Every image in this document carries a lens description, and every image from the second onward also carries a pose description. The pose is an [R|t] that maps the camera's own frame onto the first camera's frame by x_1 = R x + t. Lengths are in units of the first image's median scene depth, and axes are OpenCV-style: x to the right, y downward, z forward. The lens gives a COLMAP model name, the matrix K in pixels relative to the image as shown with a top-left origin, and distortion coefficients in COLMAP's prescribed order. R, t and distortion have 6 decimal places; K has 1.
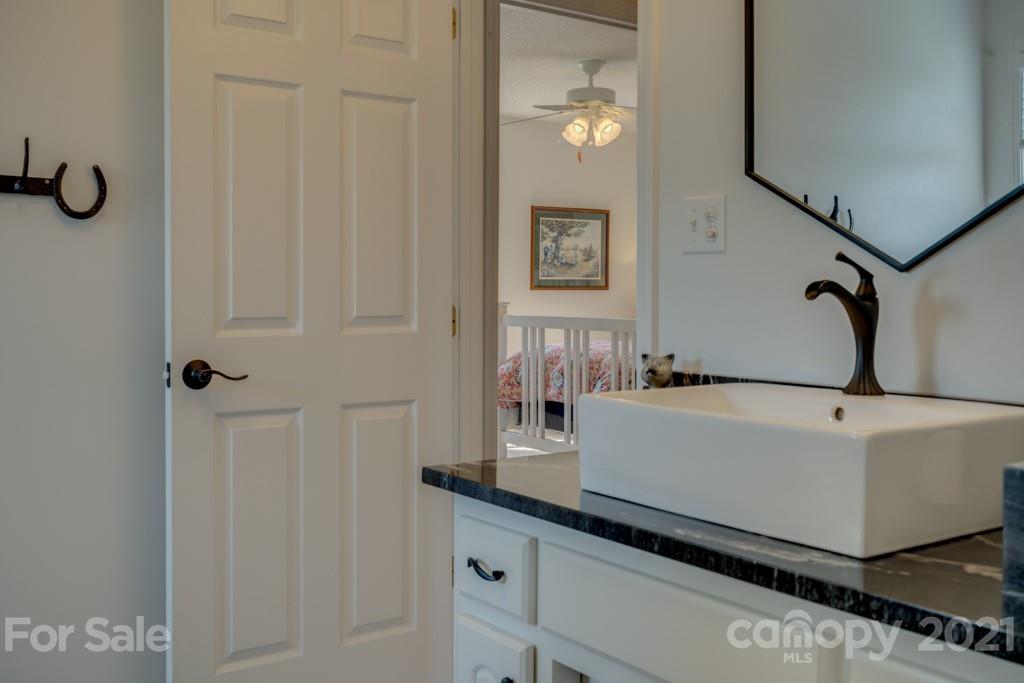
lens RADIAL K [[1022.9, 0, 512.7], [0, 1022.9, 328.7], [0, 0, 1]] dist [0.003891, -0.010464]
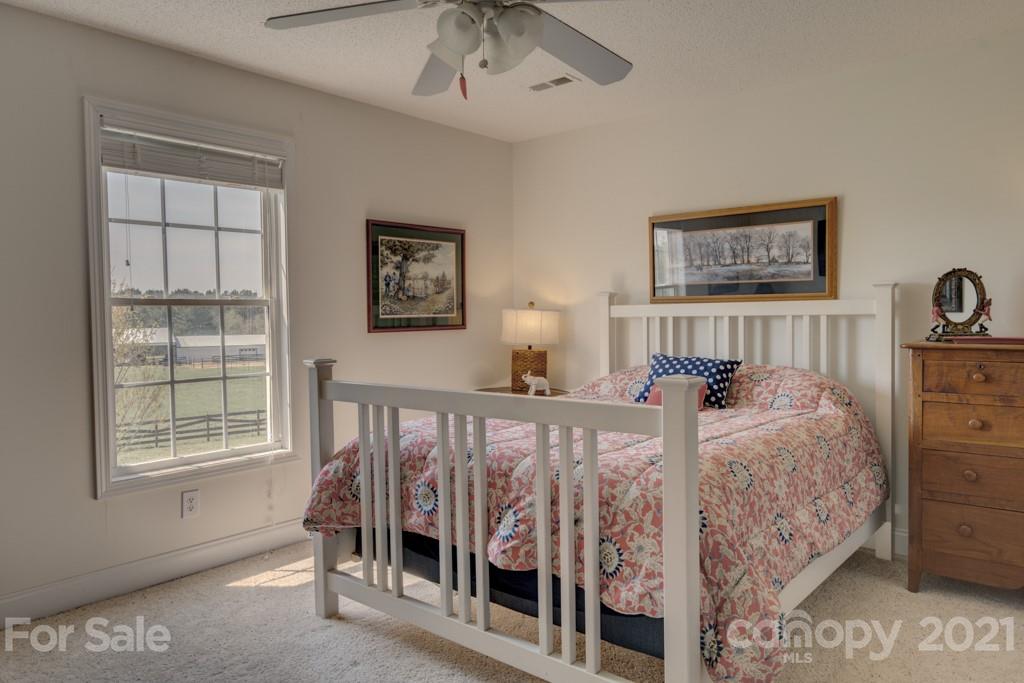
lens RADIAL K [[698.4, 0, 512.0], [0, 698.4, 341.5], [0, 0, 1]] dist [0.001988, 0.000097]
pose [[0.973552, -0.024189, 0.227183, 0.003939], [0.025102, 0.999684, -0.001131, -0.029666], [-0.227084, 0.006804, 0.973851, 0.505473]]
